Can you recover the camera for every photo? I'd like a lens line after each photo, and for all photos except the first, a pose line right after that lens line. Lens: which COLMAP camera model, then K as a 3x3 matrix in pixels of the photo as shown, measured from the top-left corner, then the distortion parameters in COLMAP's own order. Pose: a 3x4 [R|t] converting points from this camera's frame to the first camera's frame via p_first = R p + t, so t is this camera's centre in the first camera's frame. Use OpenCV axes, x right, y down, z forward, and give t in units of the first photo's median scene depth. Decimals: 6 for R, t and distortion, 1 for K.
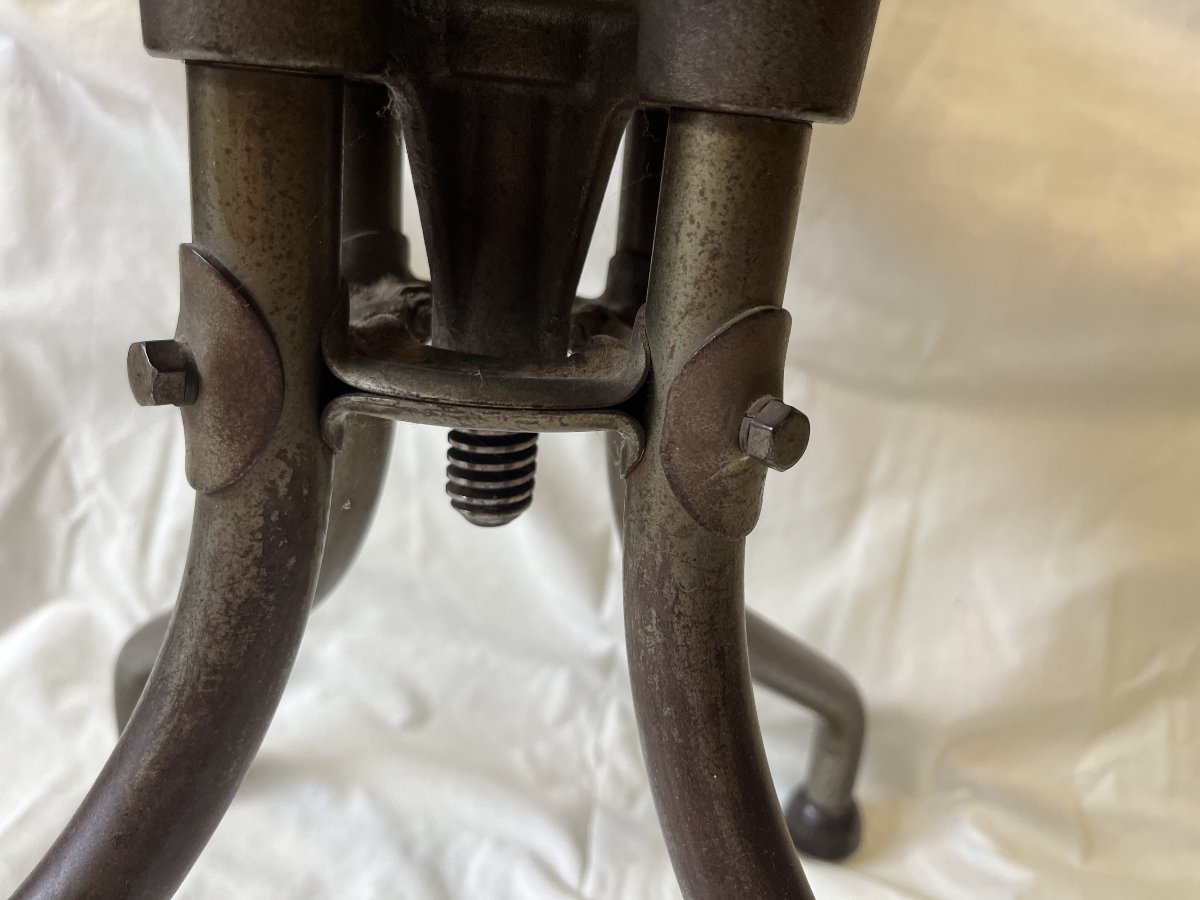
lens RADIAL K [[974.9, 0, 599.6], [0, 974.9, 510.0], [0, 0, 1]] dist [-0.039044, 0.002264]
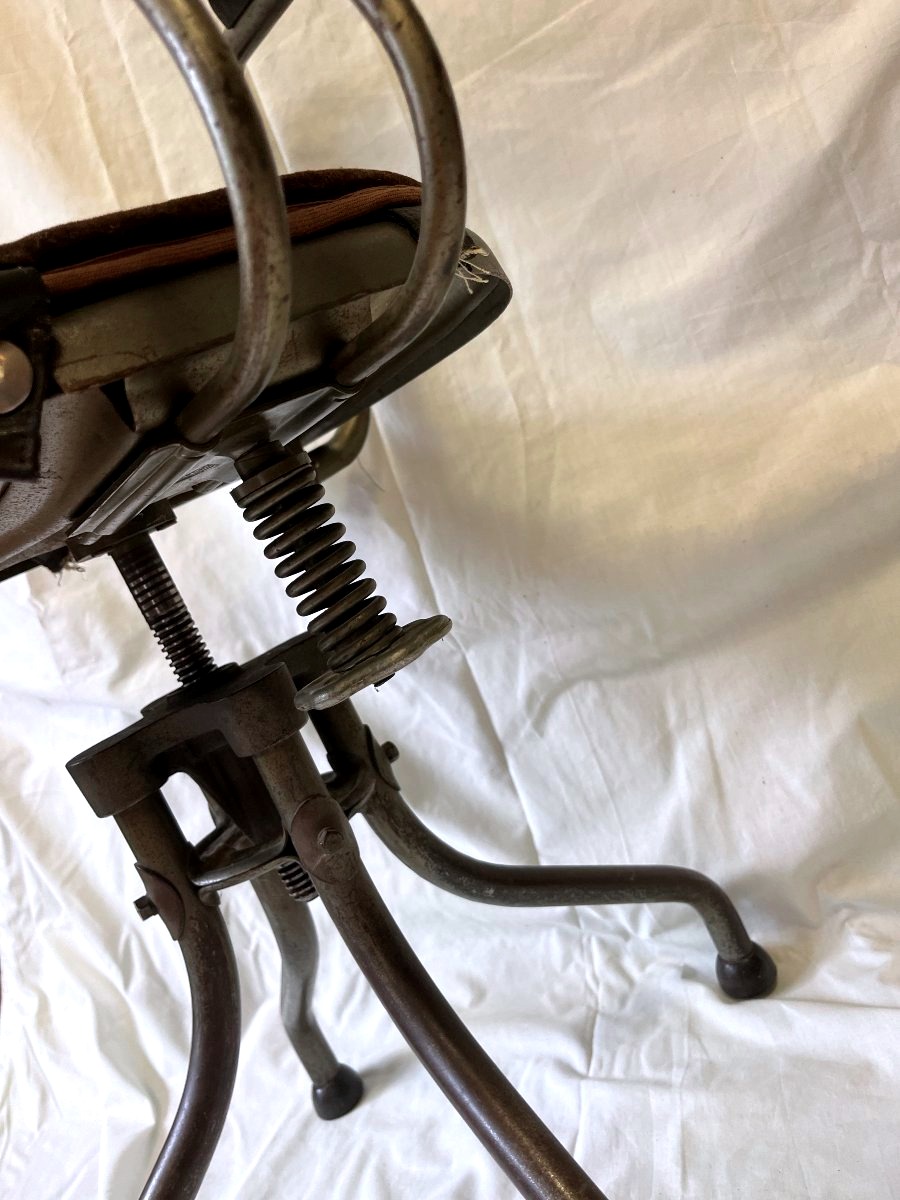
lens RADIAL K [[974.9, 0, 450.0], [0, 974.9, 600.0], [0, 0, 1]] dist [-0.039044, 0.002264]
pose [[0.837272, -0.459381, -0.296555, 0.529546], [0.391791, 0.882356, -0.260667, 0.052713], [0.381413, 0.102062, 0.918753, -0.467223]]
